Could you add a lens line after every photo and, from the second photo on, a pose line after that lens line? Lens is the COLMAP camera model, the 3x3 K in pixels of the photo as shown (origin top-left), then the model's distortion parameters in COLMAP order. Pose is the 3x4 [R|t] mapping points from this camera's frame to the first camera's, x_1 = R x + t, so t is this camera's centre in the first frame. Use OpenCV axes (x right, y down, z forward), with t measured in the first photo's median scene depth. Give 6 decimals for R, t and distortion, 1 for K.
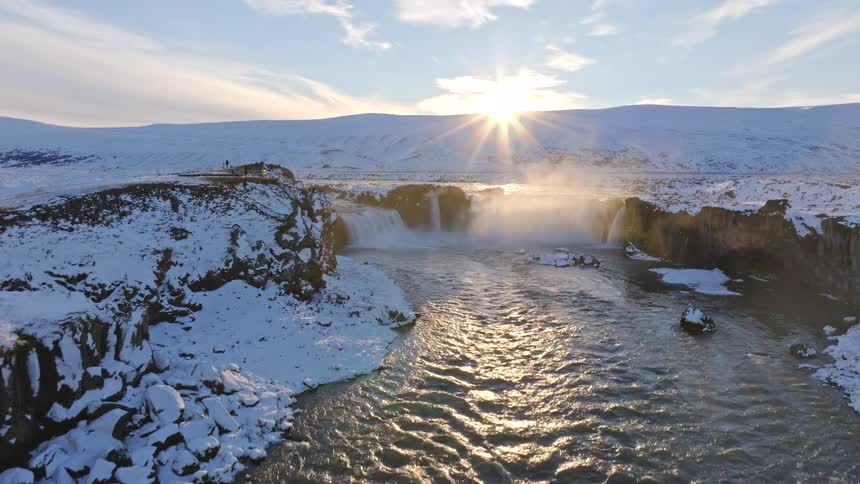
lens RADIAL K [[653.6, 0, 434.0], [0, 653.6, 241.6], [0, 0, 1]] dist [0.002821, 0.006123]
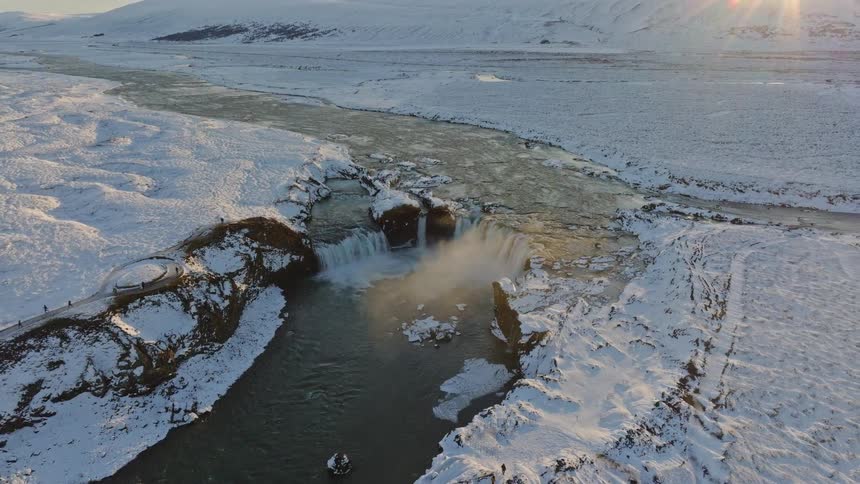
lens RADIAL K [[653.6, 0, 429.1], [0, 653.6, 242.1], [0, 0, 1]] dist [0.002821, 0.006123]
pose [[0.933997, 0.103714, -0.341897, 1.050460], [-0.030871, 0.976788, 0.211973, -0.691215], [0.355945, -0.187427, 0.915519, -0.191911]]
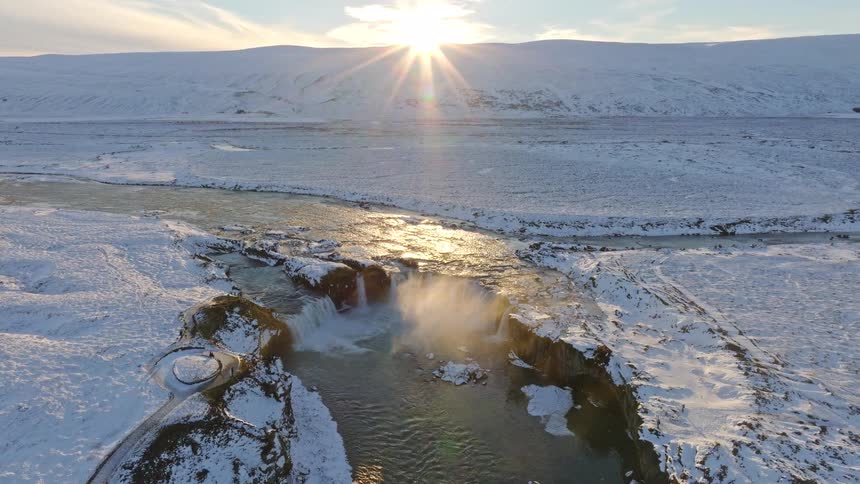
lens RADIAL K [[653.6, 0, 436.0], [0, 653.6, 245.8], [0, 0, 1]] dist [0.002821, 0.006123]
pose [[0.992170, -0.029943, 0.121249, -0.012417], [0.015976, 0.993287, 0.114569, -0.660910], [-0.123866, -0.111735, 0.985988, -0.484218]]
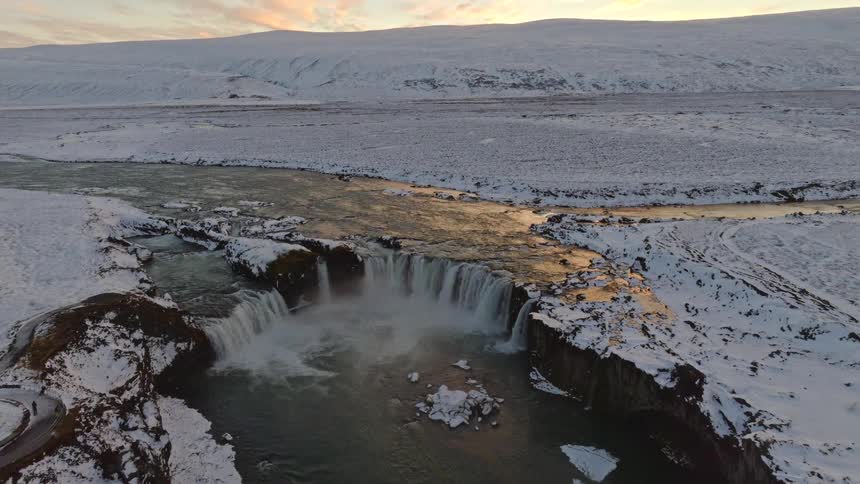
lens RADIAL K [[653.6, 0, 436.1], [0, 653.6, 242.3], [0, 0, 1]] dist [0.002821, 0.006123]
pose [[0.991980, -0.050159, 0.116012, 0.132494], [0.034902, 0.990900, 0.129998, -0.521076], [-0.121477, -0.124906, 0.984704, 0.294450]]
